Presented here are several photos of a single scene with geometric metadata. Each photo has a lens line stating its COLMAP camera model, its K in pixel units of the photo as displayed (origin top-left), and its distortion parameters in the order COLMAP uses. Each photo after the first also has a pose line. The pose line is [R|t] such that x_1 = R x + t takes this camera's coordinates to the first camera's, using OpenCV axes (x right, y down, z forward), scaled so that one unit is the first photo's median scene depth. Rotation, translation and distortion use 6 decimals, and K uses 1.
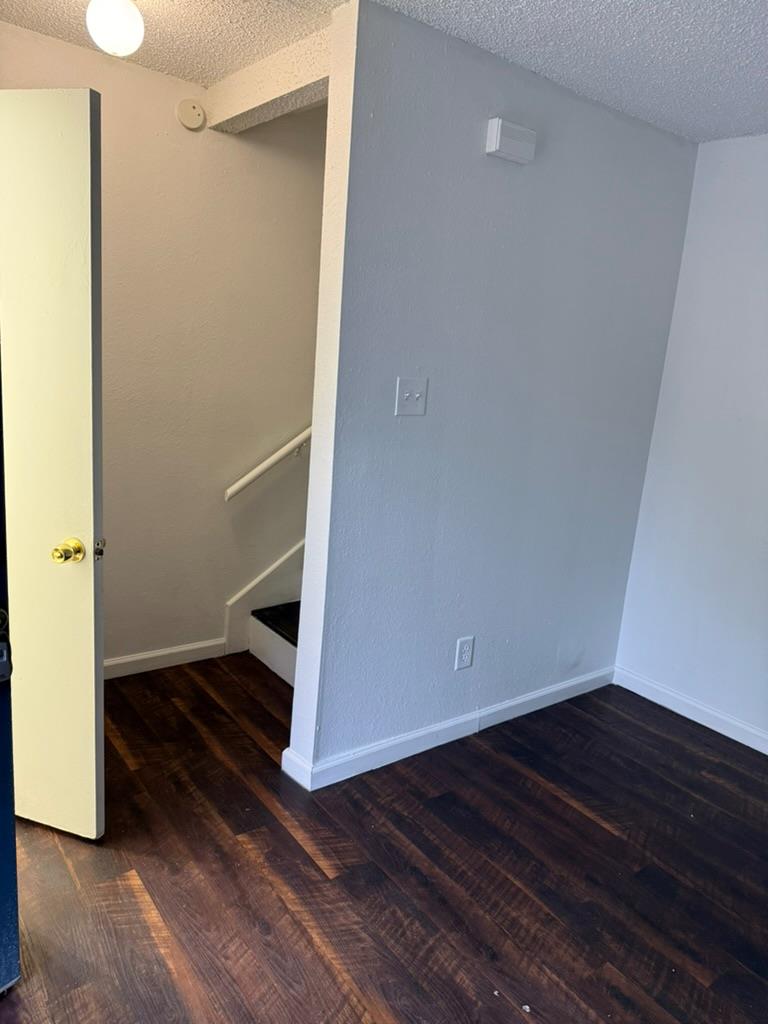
lens RADIAL K [[721.6, 0, 391.7], [0, 721.6, 522.2], [0, 0, 1]] dist [0.042216, -0.046363]
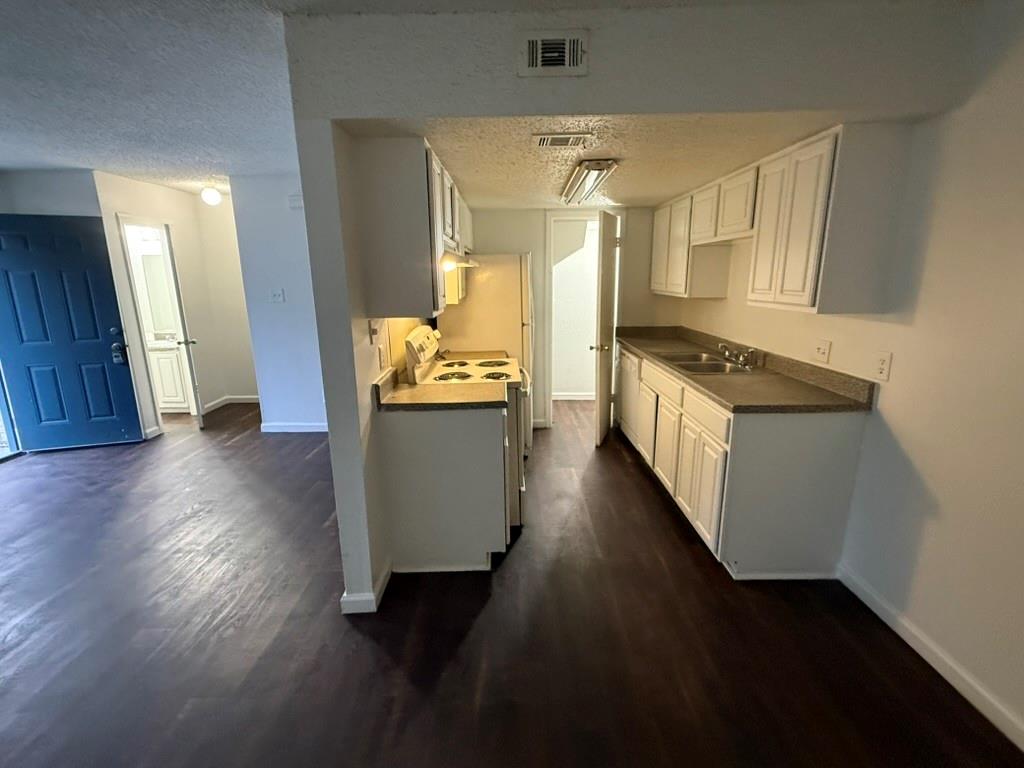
lens RADIAL K [[474.3, 0, 514.0], [0, 474.3, 381.6], [0, 0, 1]] dist [-0.004238, 0.001678]
pose [[0.781579, 0.043747, -0.622271, 2.148217], [-0.067574, 0.997605, -0.014740, 0.145447], [0.620136, 0.053570, 0.782663, 0.140209]]
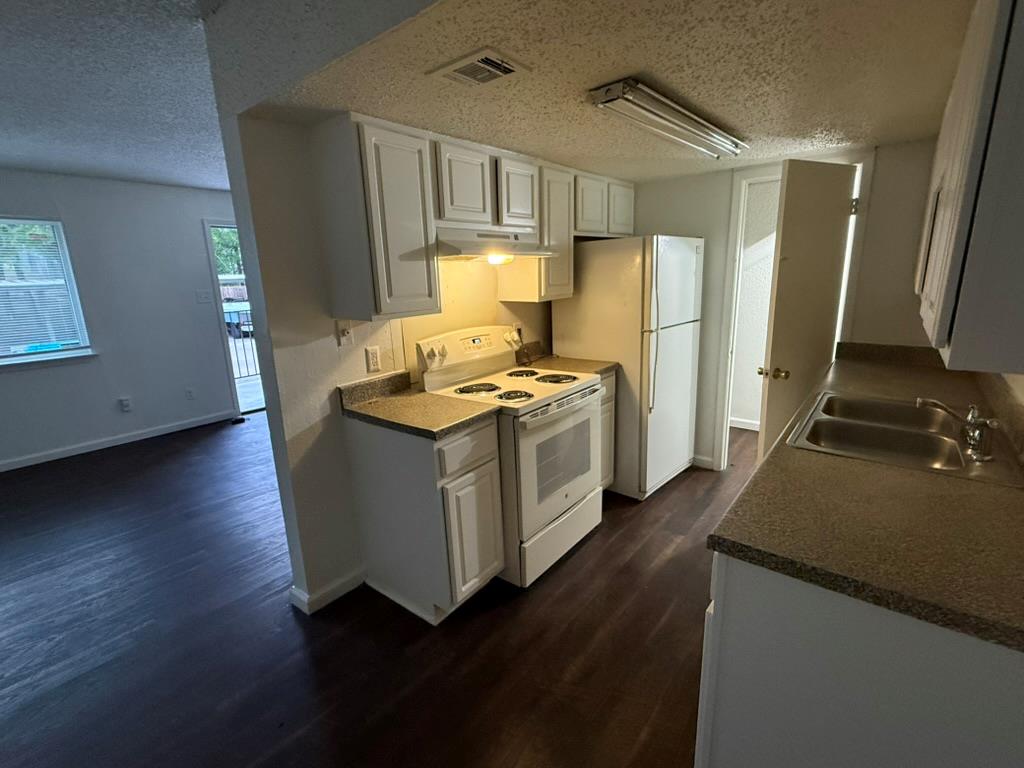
lens RADIAL K [[474.3, 0, 510.0], [0, 474.3, 384.5], [0, 0, 1]] dist [-0.004238, 0.001678]
pose [[0.211224, 0.138534, -0.967571, 2.301277], [-0.177534, 0.978877, 0.101397, -0.016479], [0.961180, 0.150359, 0.231357, 0.887902]]
